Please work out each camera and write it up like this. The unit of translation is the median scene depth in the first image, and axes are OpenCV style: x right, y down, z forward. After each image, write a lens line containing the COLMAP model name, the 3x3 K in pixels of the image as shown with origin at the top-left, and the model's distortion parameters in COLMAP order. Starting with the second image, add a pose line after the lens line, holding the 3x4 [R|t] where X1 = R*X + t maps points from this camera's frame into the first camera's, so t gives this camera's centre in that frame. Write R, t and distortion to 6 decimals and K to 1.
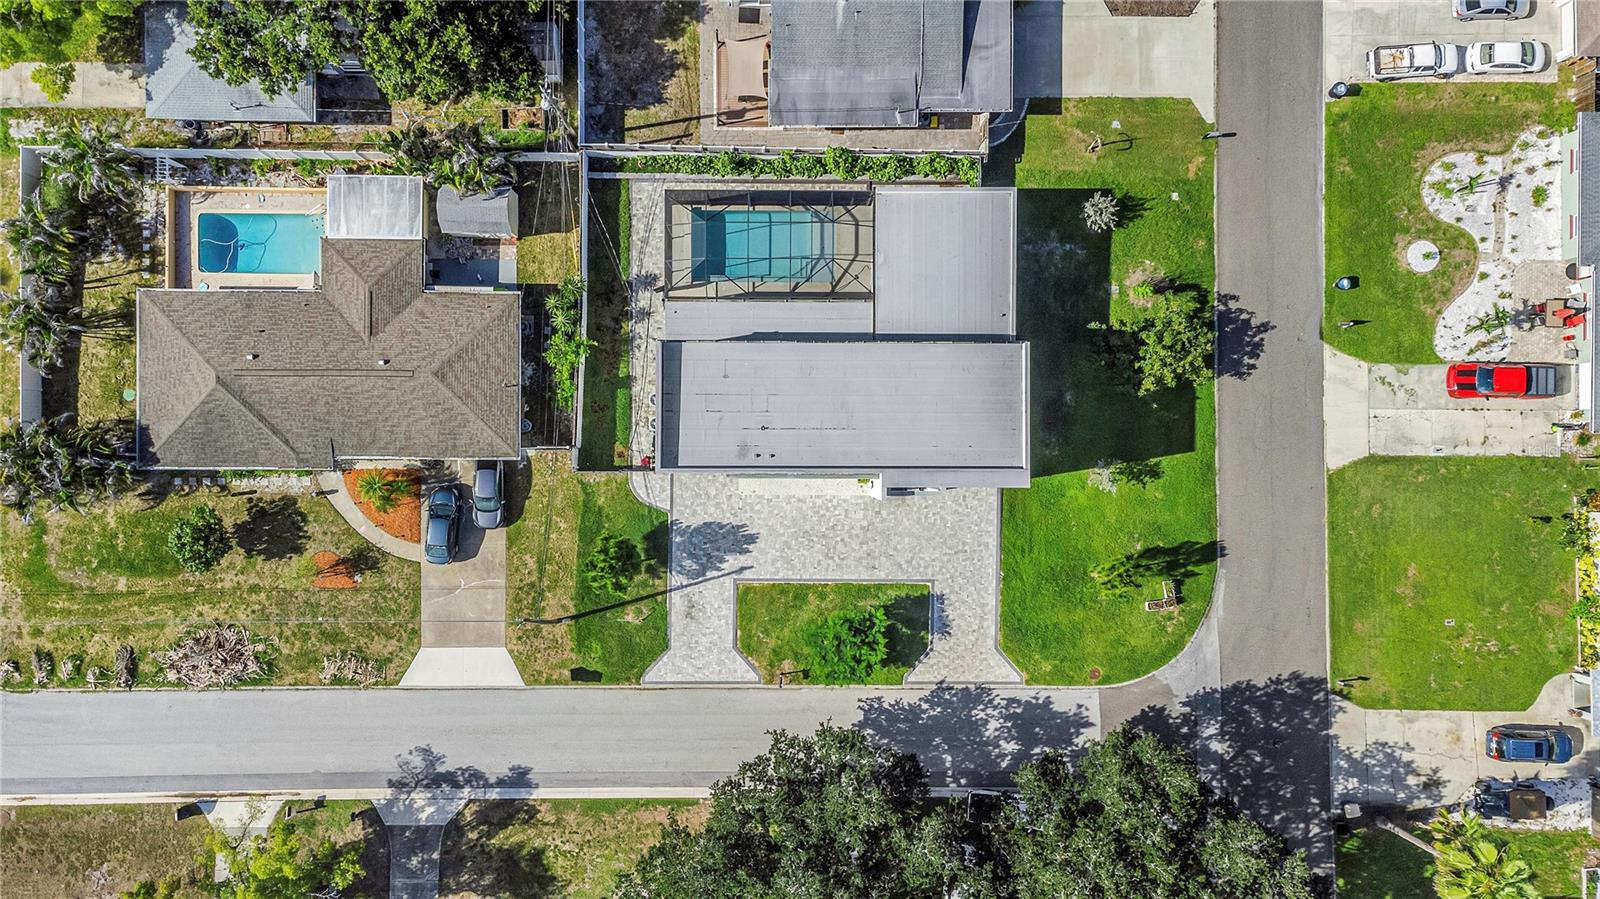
lens RADIAL K [[1203.9, 0, 800.2], [0, 1203.9, 443.4], [0, 0, 1]] dist [0.017154, 0.054322]
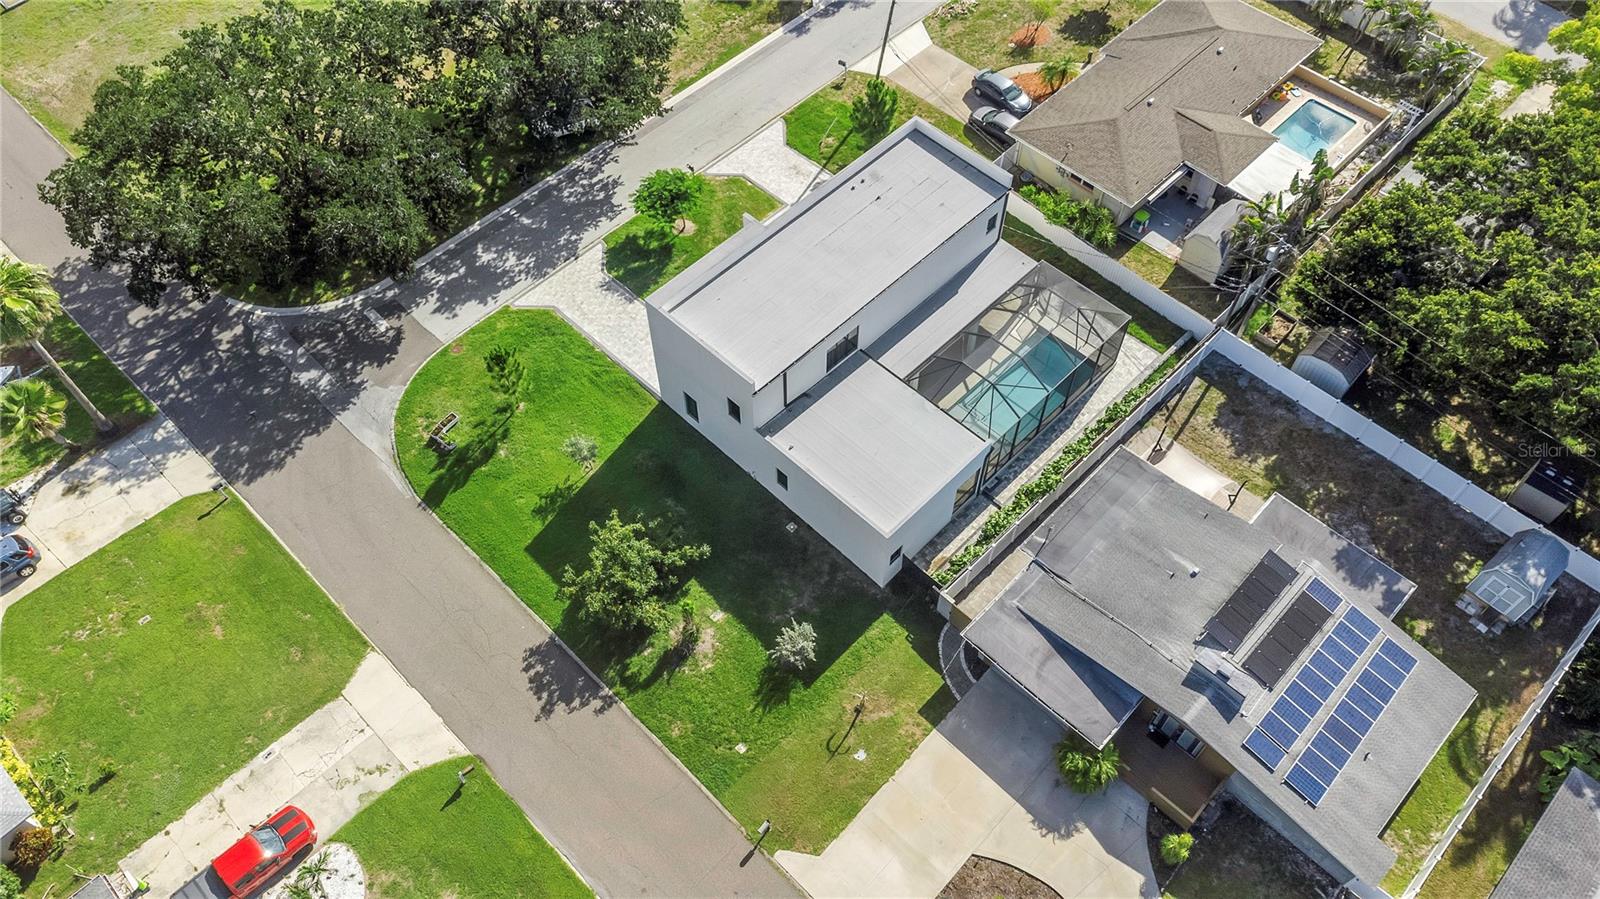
lens RADIAL K [[1203.9, 0, 792.4], [0, 1203.9, 450.0], [0, 0, 1]] dist [0.017154, 0.054322]
pose [[-0.700342, 0.581601, -0.413838, 0.506983], [-0.713806, -0.569417, 0.407732, -0.444186], [0.001491, 0.580952, 0.813937, 0.261951]]
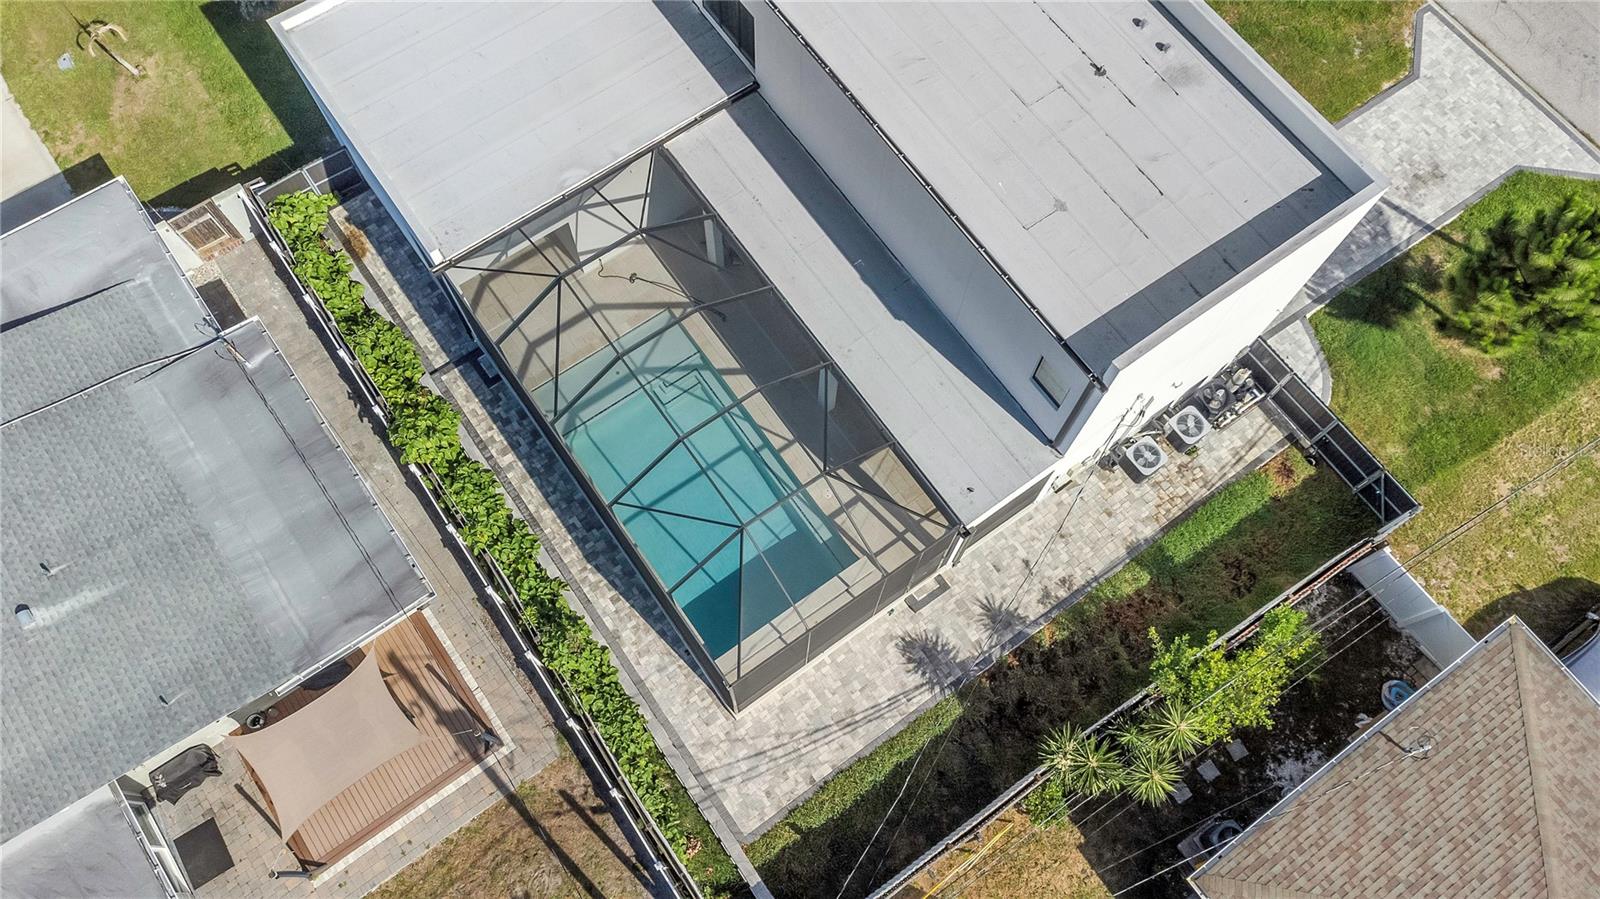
lens RADIAL K [[1203.9, 0, 798.1], [0, 1203.9, 459.3], [0, 0, 1]] dist [0.017154, 0.054322]
pose [[-0.580606, -0.771534, 0.260063, -0.156396], [0.813566, -0.537317, 0.222264, -0.224121], [-0.031748, 0.340626, 0.939663, 0.599349]]
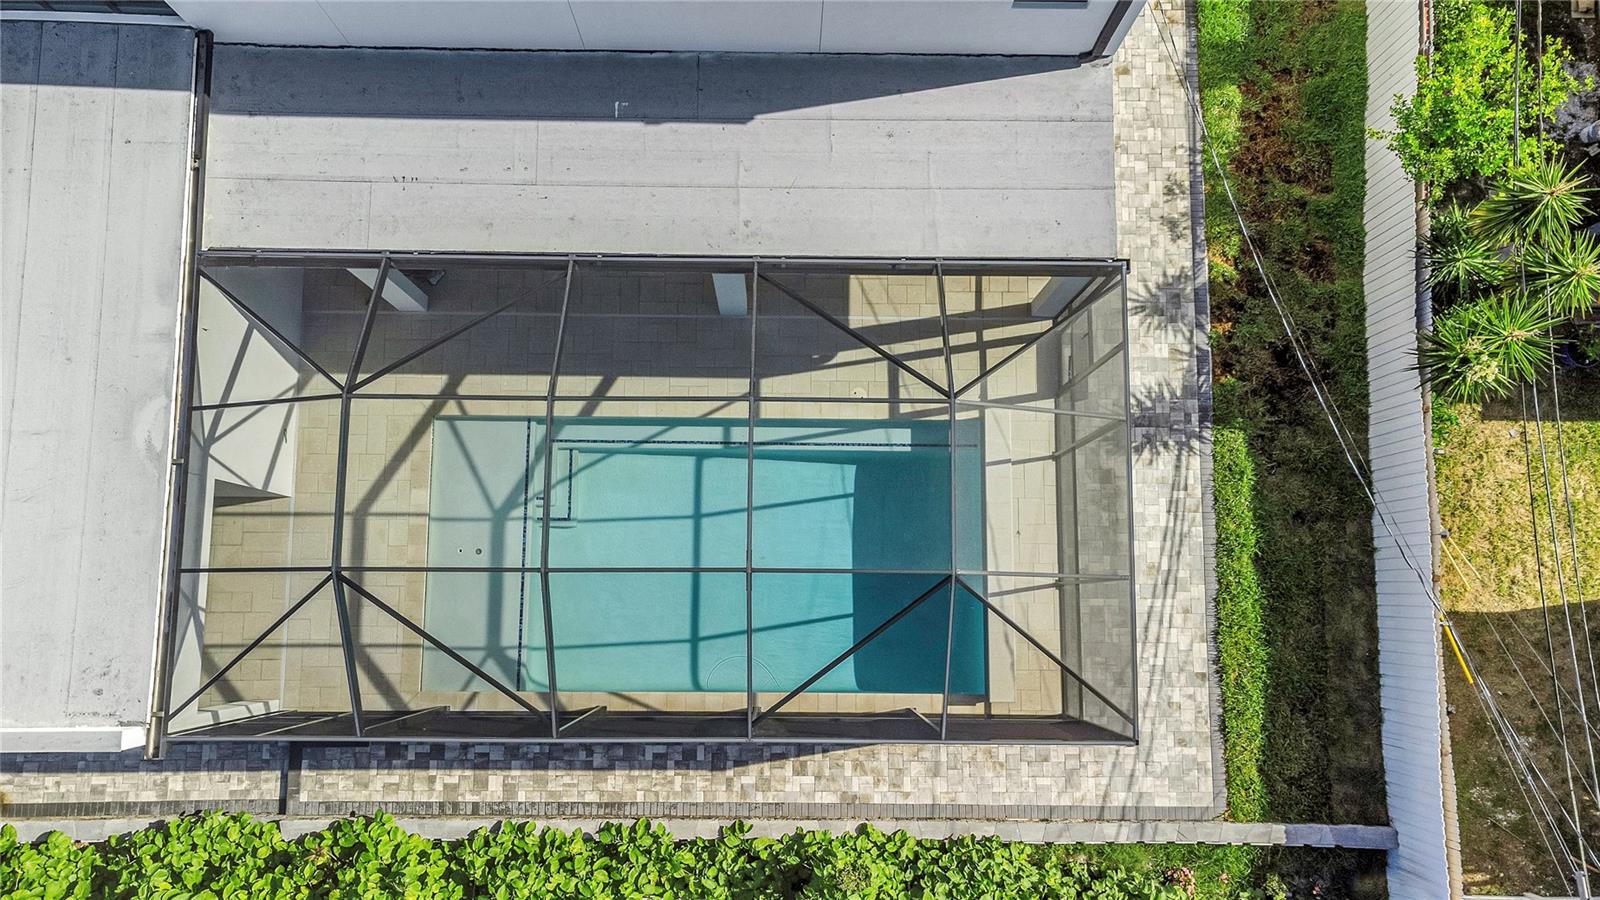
lens RADIAL K [[1203.9, 0, 795.4], [0, 1203.9, 459.4], [0, 0, 1]] dist [0.017154, 0.054322]
pose [[-0.999556, -0.008976, -0.028409, -0.041434], [0.005045, -0.990761, 0.135528, -0.178737], [-0.029363, 0.135324, 0.990366, 0.737430]]
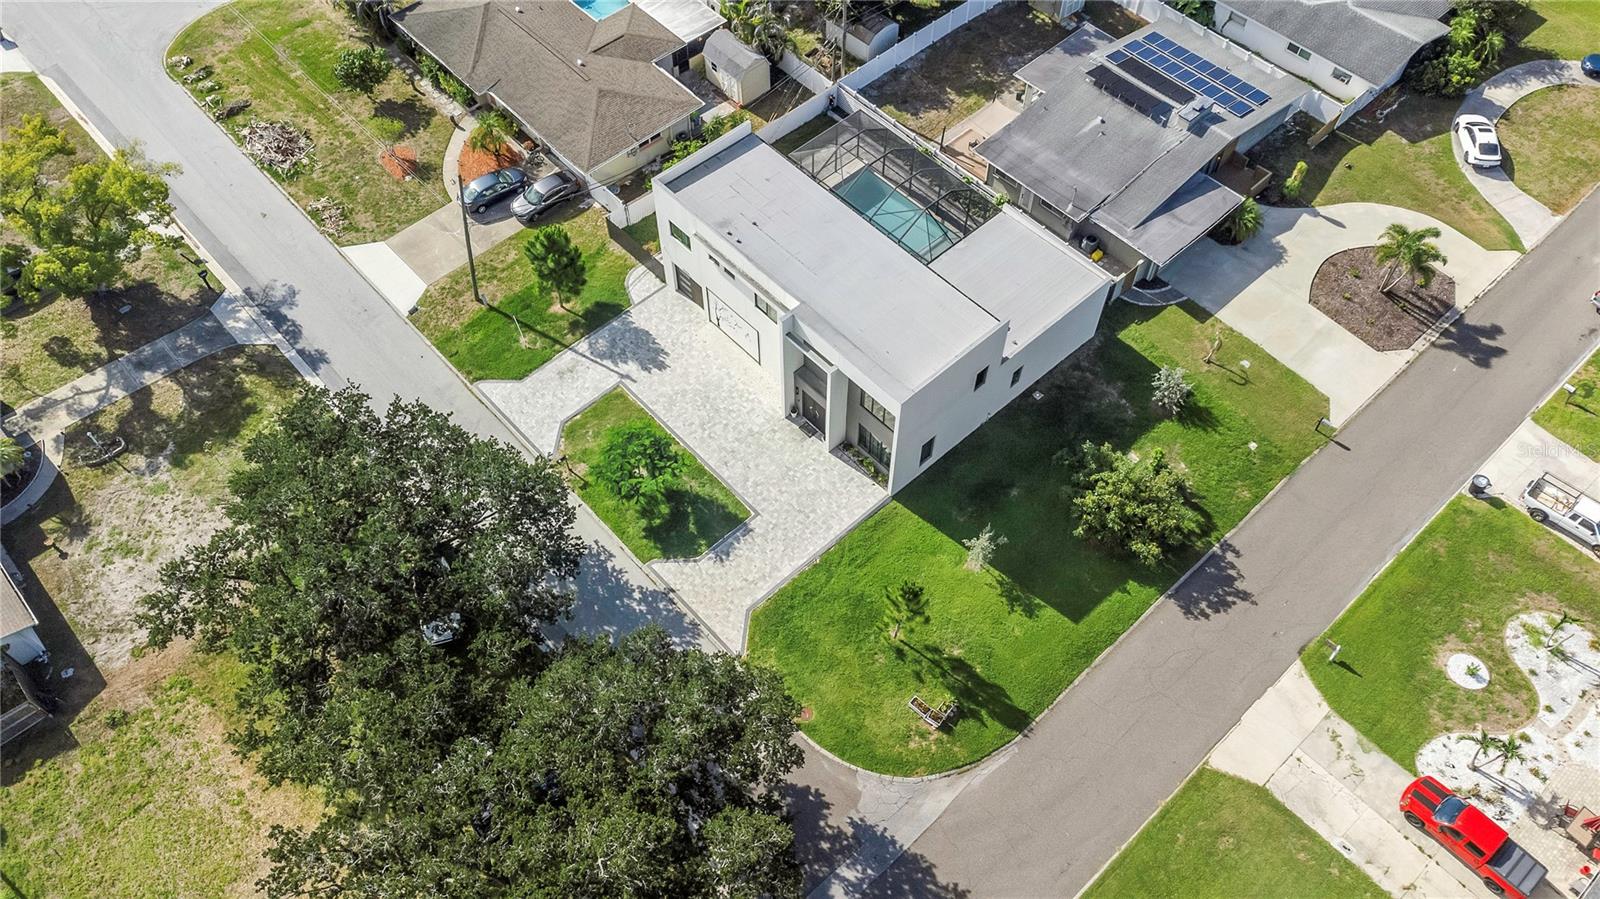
lens RADIAL K [[1203.9, 0, 806.8], [0, 1203.9, 450.3], [0, 0, 1]] dist [0.017154, 0.054322]
pose [[0.678553, 0.597449, -0.427341, 0.482686], [-0.734196, 0.569731, -0.369273, 0.386085], [0.022848, 0.564324, 0.825237, 0.250706]]
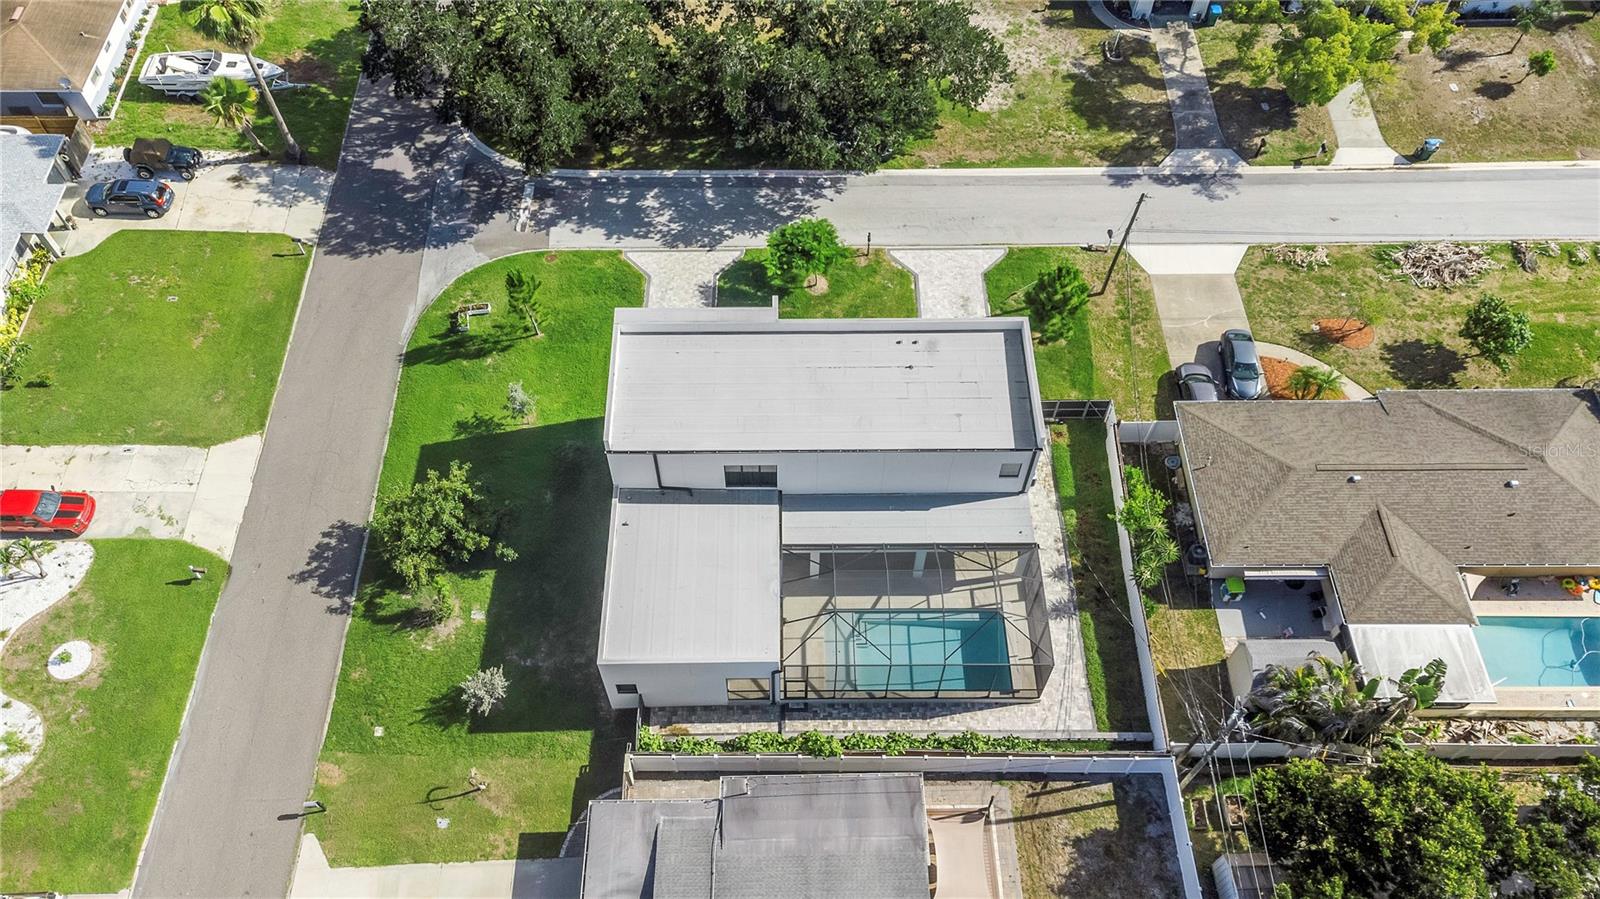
lens RADIAL K [[1203.9, 0, 795.6], [0, 1203.9, 443.7], [0, 0, 1]] dist [0.017154, 0.054322]
pose [[-0.999740, -0.001623, -0.022745, 0.067258], [-0.011631, -0.821676, 0.569836, -0.502508], [-0.019614, 0.569952, 0.821444, 0.272454]]
